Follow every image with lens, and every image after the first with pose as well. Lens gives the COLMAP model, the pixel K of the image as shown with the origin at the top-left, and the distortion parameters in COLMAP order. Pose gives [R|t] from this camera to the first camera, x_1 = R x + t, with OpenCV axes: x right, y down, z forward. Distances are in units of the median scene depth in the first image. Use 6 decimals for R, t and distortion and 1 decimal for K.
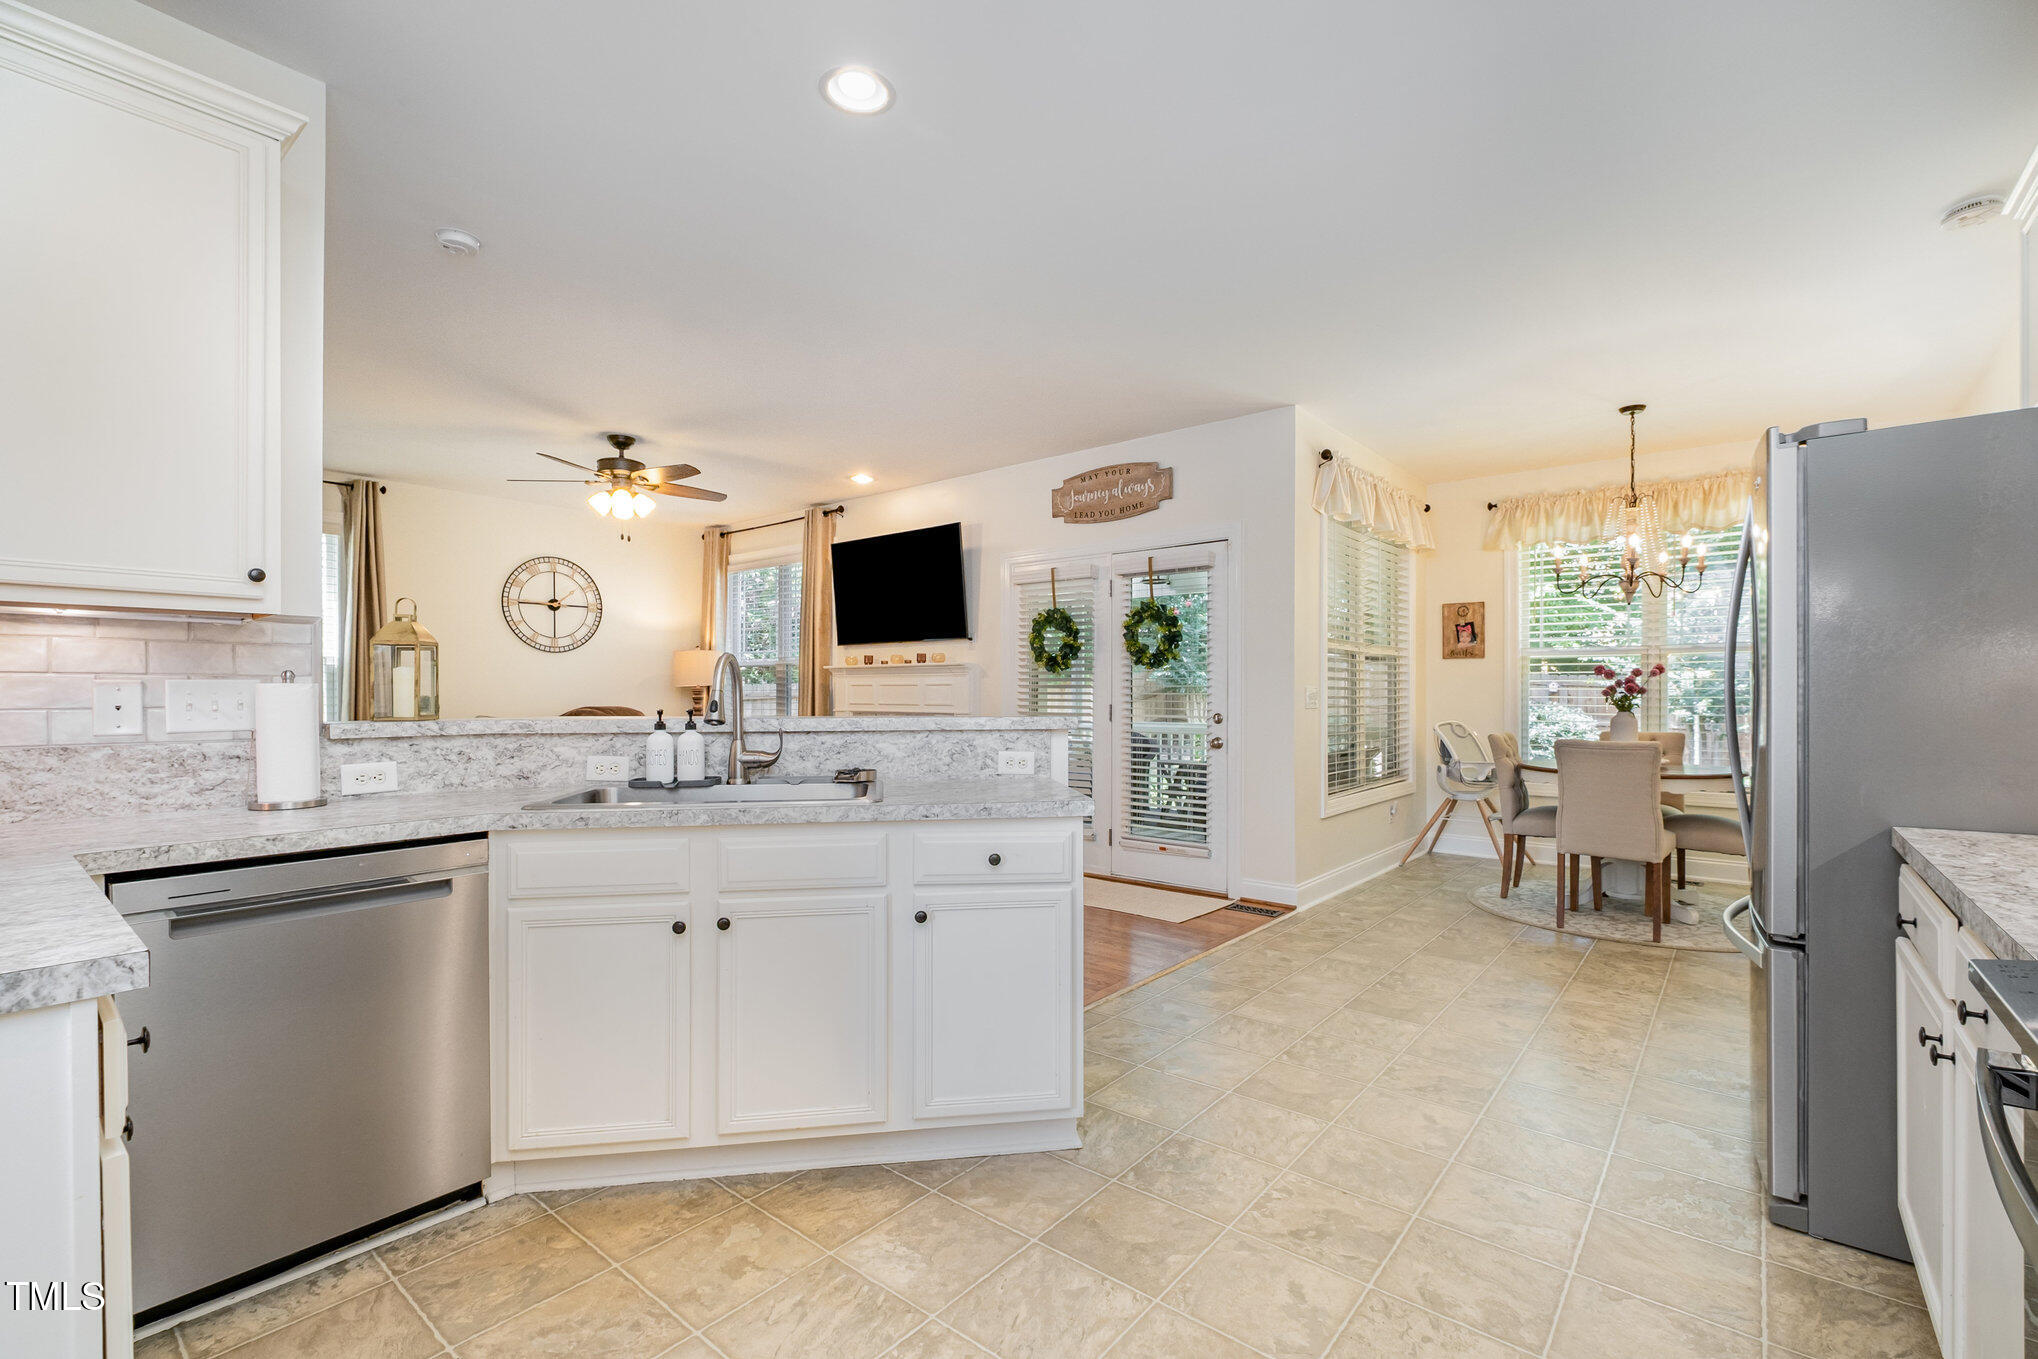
lens RADIAL K [[891.9, 0, 1028.3], [0, 891.9, 693.7], [0, 0, 1]] dist [0.007856, -0.006088]
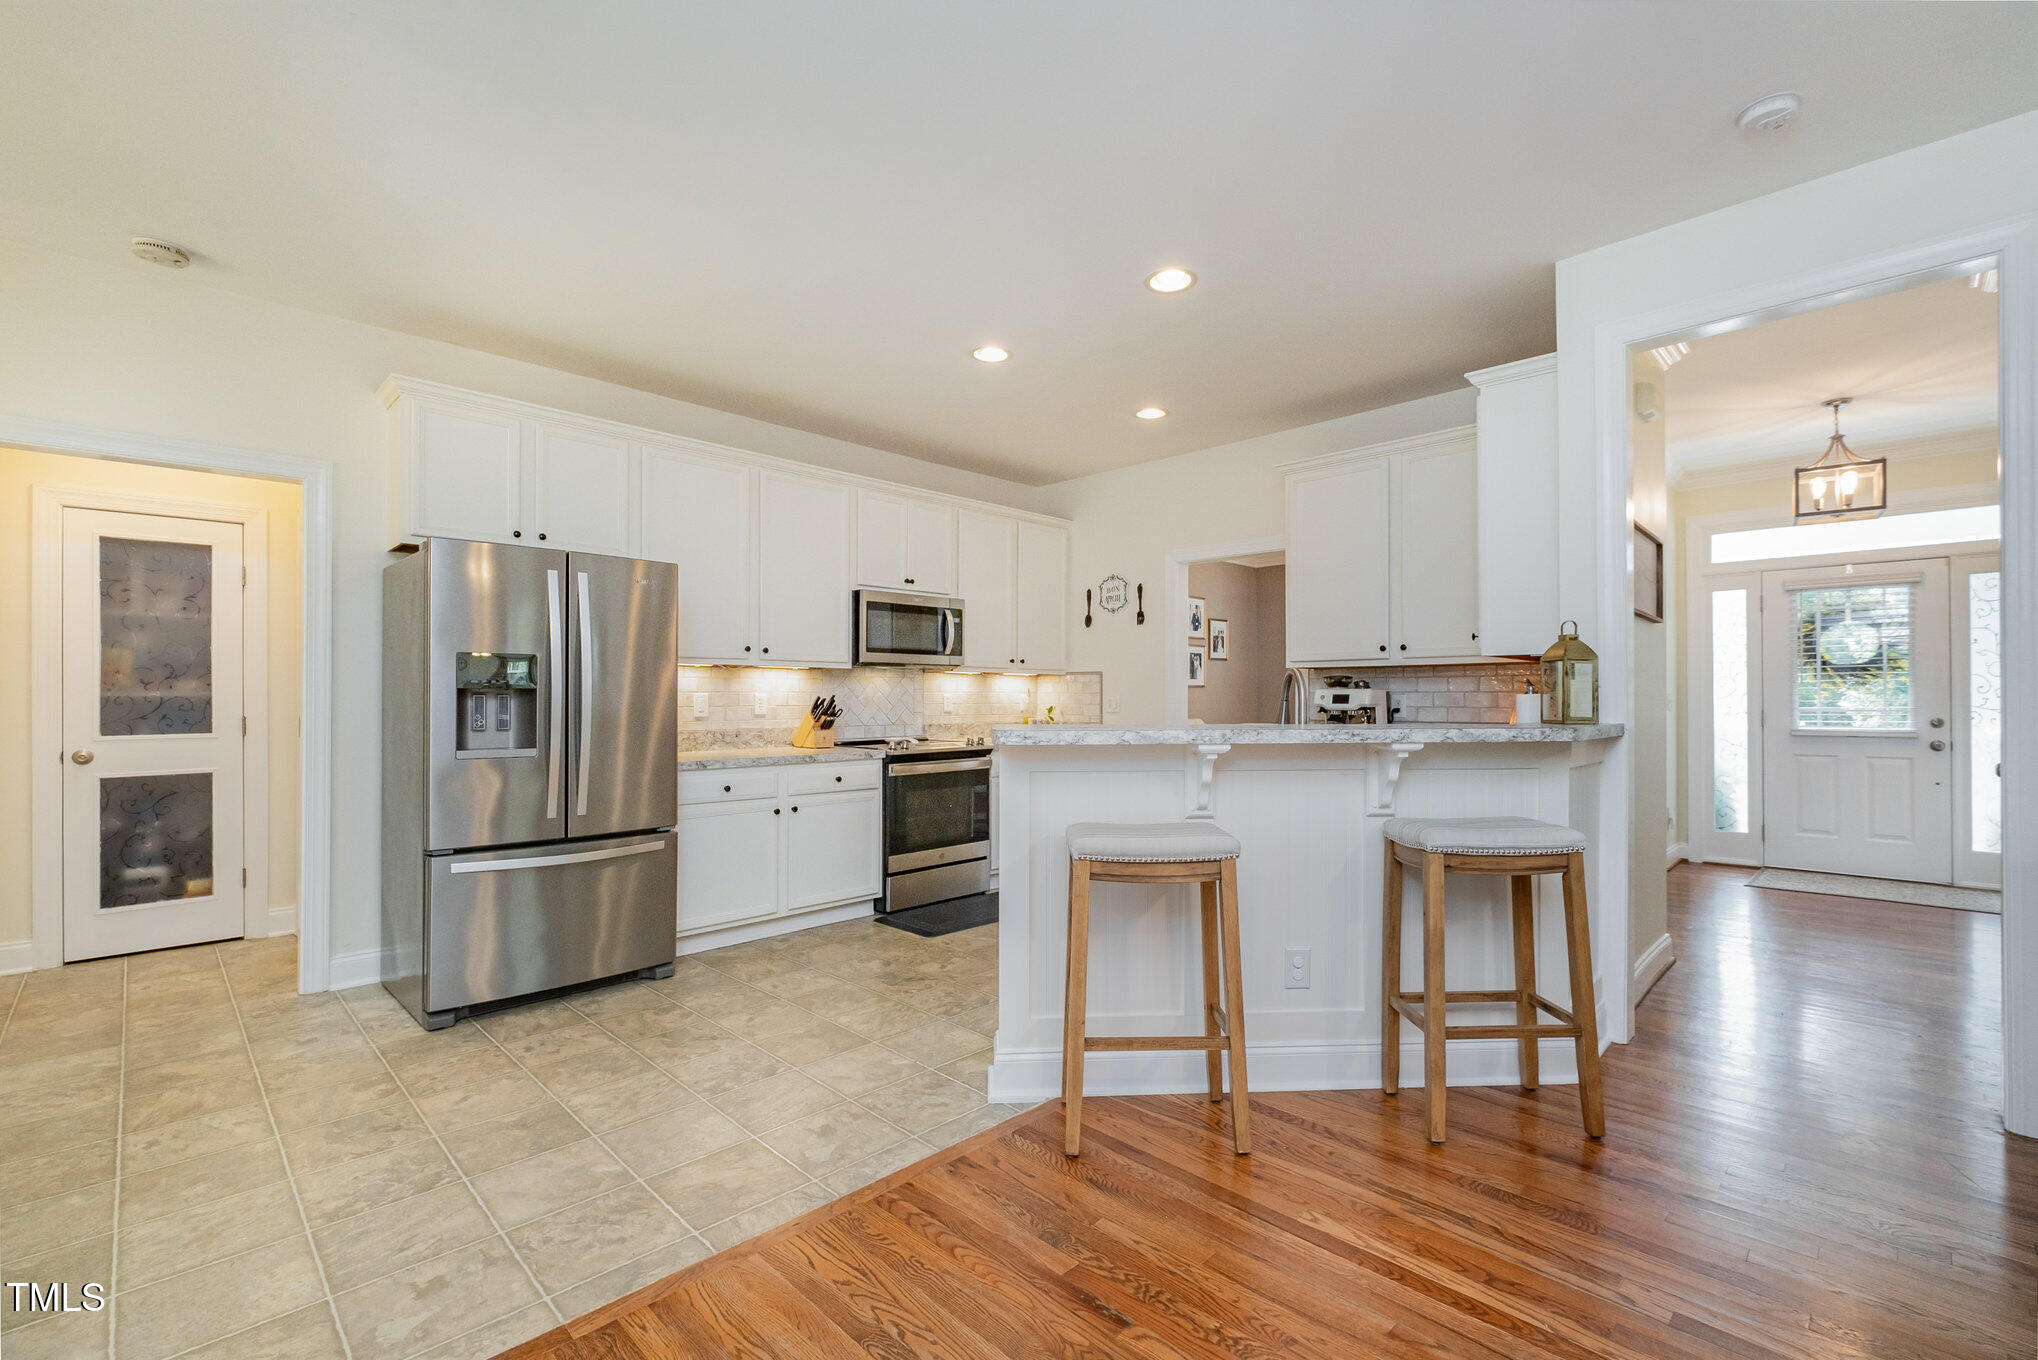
lens RADIAL K [[891.9, 0, 1032.6], [0, 891.9, 686.6], [0, 0, 1]] dist [0.007856, -0.006088]
pose [[-0.995463, 0.002383, 0.095115, -0.050227], [0.001176, 0.999918, -0.012752, -0.002314], [-0.095138, -0.012583, -0.995385, 1.162790]]
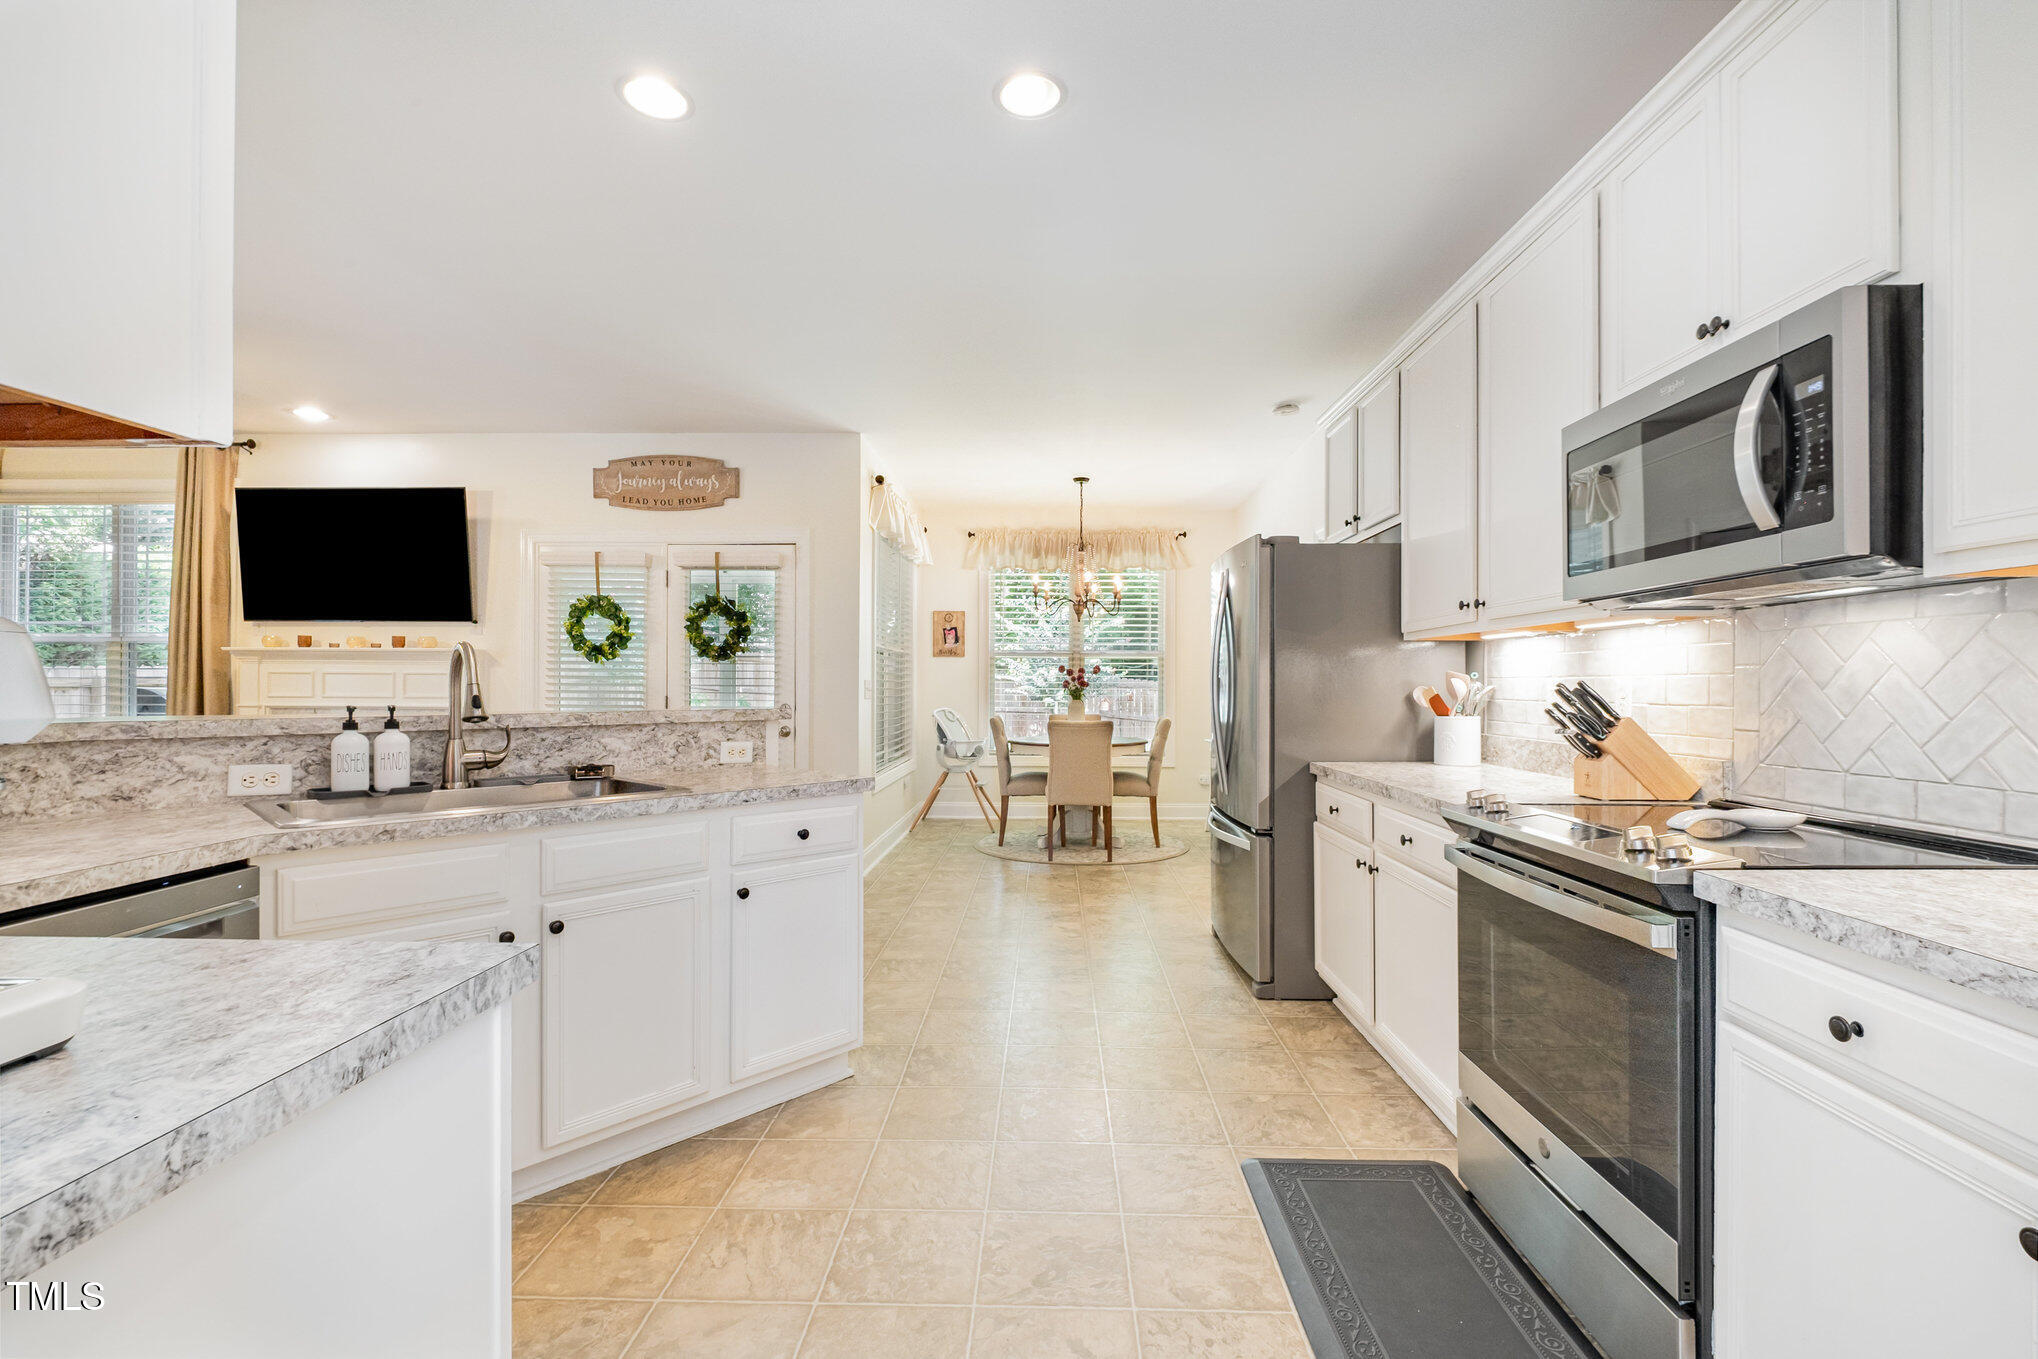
lens RADIAL K [[891.9, 0, 1029.7], [0, 891.9, 680.1], [0, 0, 1]] dist [0.007856, -0.006088]
pose [[0.788171, 0.006380, 0.615423, -0.230908], [-0.004023, 0.999978, -0.005214, -0.002597], [-0.615443, 0.001634, 0.788180, -0.032509]]
